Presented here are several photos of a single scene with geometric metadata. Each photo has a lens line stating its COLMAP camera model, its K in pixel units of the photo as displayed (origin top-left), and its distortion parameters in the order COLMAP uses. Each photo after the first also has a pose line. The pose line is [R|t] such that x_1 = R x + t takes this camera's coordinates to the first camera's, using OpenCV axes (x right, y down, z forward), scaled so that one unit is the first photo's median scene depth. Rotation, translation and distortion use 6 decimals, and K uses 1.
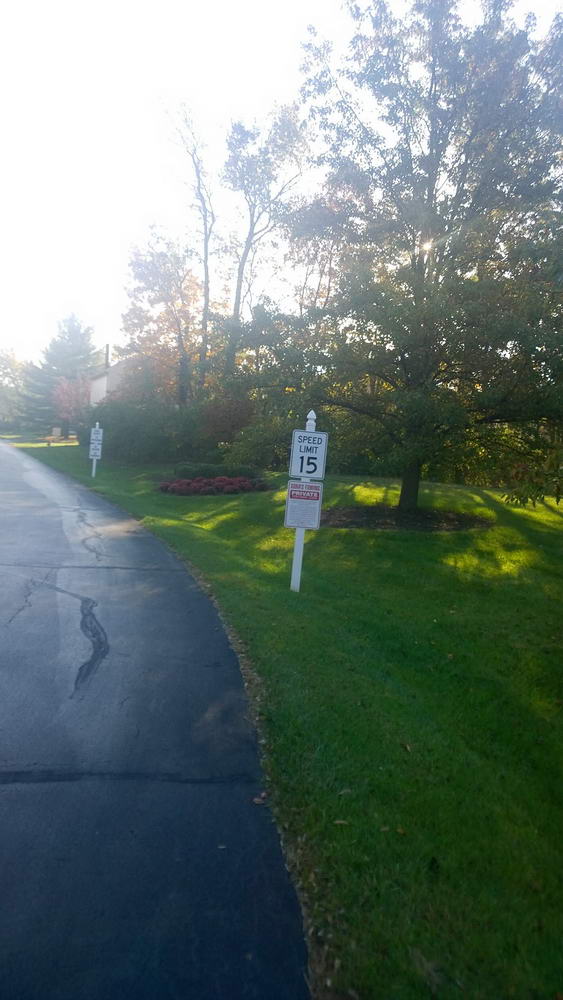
lens RADIAL K [[710.4, 0, 297.4], [0, 710.4, 501.9], [0, 0, 1]] dist [0.001144, -0.001400]
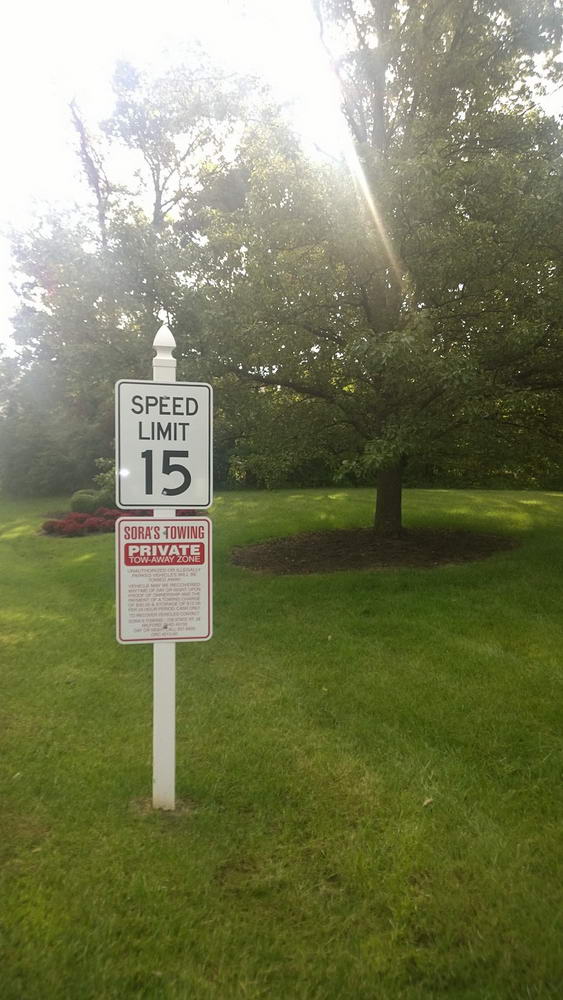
lens RADIAL K [[740.0, 0, 281.5], [0, 740.0, 500.0], [0, 0, 1]] dist [0.062583, -0.000160]
pose [[0.995452, -0.086711, 0.039453, 0.016116], [0.087729, 0.995835, -0.024827, -0.006277], [-0.037135, 0.028176, 0.998913, 0.167435]]
